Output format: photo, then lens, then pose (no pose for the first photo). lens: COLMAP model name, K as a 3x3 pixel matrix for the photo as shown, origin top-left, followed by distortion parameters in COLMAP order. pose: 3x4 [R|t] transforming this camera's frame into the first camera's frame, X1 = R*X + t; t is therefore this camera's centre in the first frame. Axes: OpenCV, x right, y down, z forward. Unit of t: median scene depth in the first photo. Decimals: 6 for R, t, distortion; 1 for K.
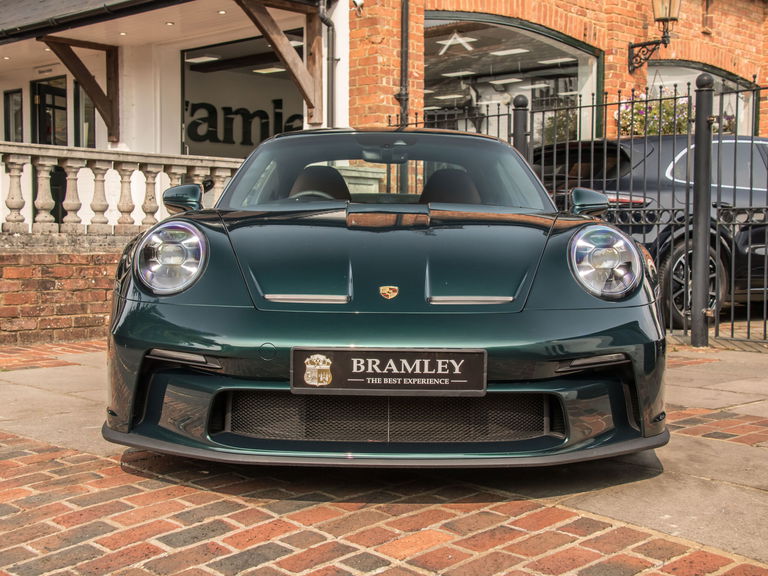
lens RADIAL K [[1089.9, 0, 361.7], [0, 1089.9, 288.7], [0, 0, 1]] dist [0.083910, 0.095415]
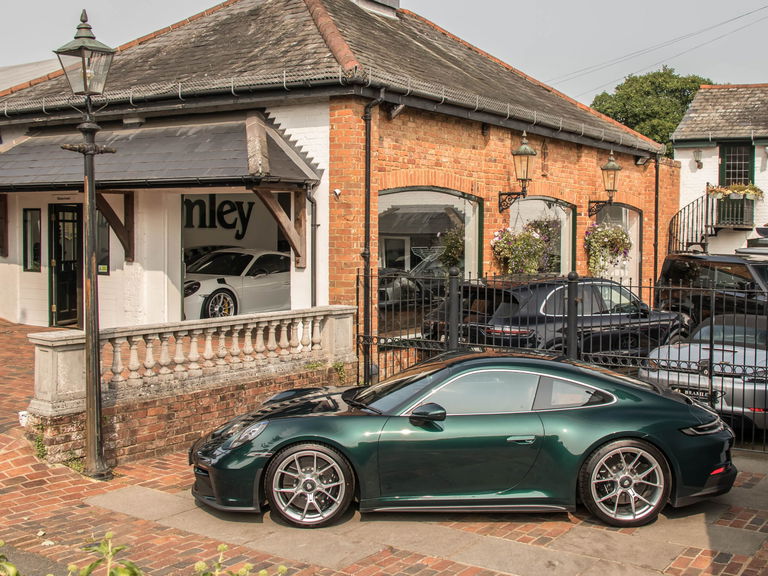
lens RADIAL K [[982.1, 0, 384.0], [0, 982.1, 288.0], [0, 0, 1]] dist [-0.090241, 0.016248]
pose [[0.982167, -0.009972, 0.187745, -0.177564], [0.006780, 0.999821, 0.017639, -0.146774], [-0.187887, -0.016051, 0.982059, -0.280564]]
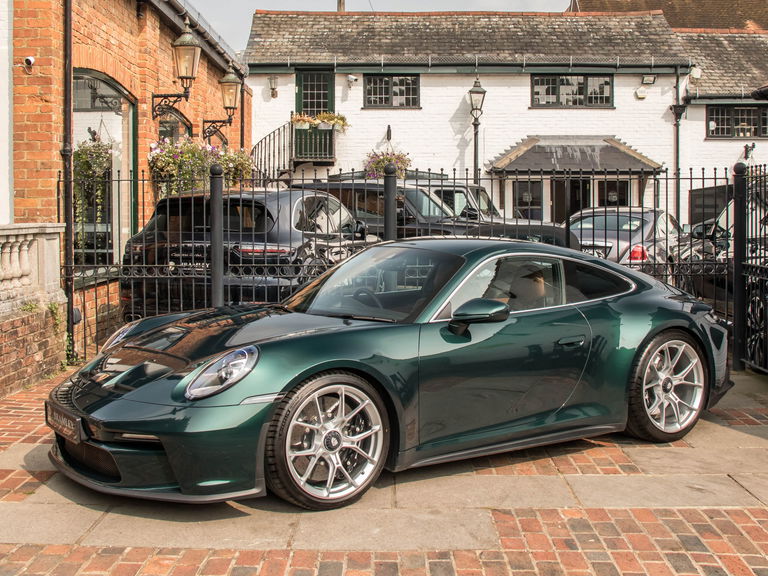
lens RADIAL K [[1053.9, 0, 384.0], [0, 1053.9, 288.0], [0, 0, 1]] dist [-0.157258, 0.068671]
pose [[0.709957, -0.058982, 0.701771, -0.425365], [0.034973, 0.998210, 0.048516, -0.080420], [-0.703376, -0.009901, 0.710749, 0.083850]]
